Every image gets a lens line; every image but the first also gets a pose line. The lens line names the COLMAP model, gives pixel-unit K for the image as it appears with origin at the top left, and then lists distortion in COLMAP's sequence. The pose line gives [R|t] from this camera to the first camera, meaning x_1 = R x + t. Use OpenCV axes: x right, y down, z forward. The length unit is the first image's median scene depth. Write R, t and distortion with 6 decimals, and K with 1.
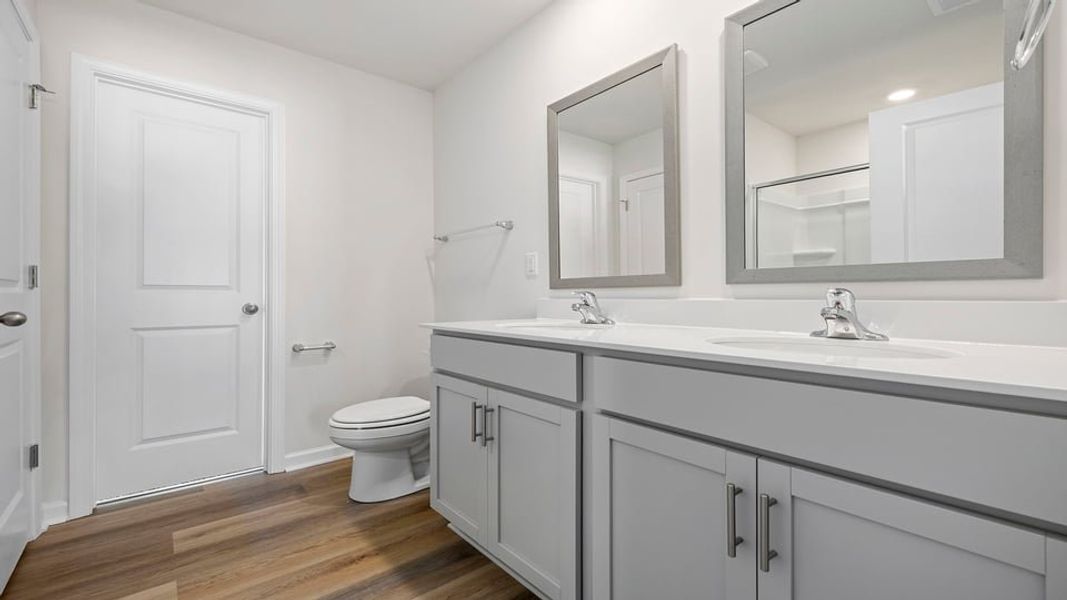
lens RADIAL K [[461.1, 0, 535.8], [0, 461.1, 298.0], [0, 0, 1]] dist [0.000811, 0.000035]
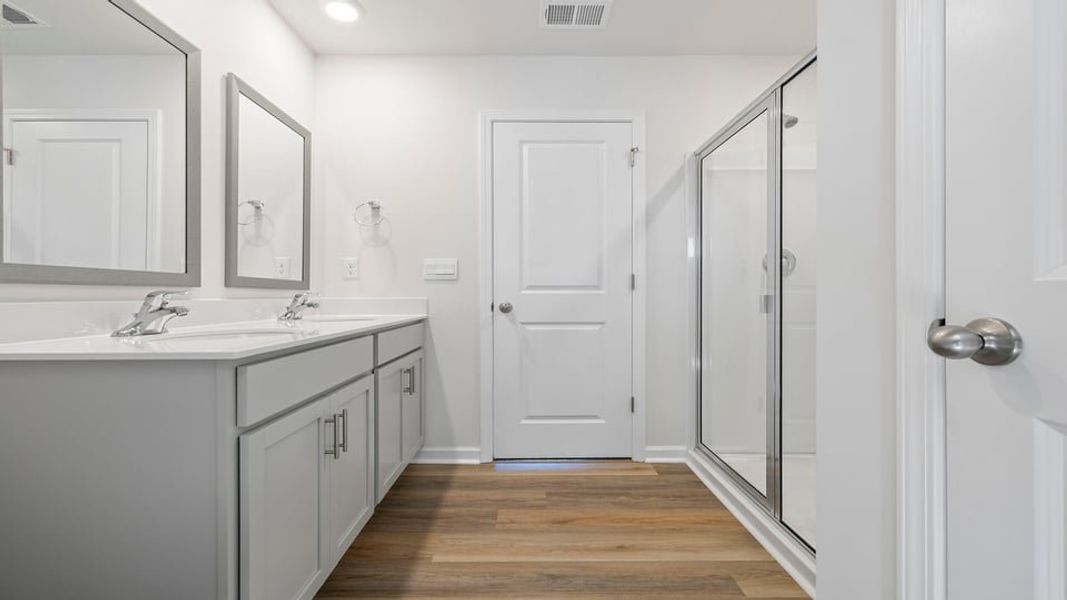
lens RADIAL K [[461.1, 0, 532.3], [0, 461.1, 296.8], [0, 0, 1]] dist [0.000811, 0.000035]
pose [[-0.777162, 0.008491, 0.629244, -0.960715], [0.008803, 0.999958, -0.002621, 0.005491], [-0.629239, 0.003503, -0.777204, 1.345443]]
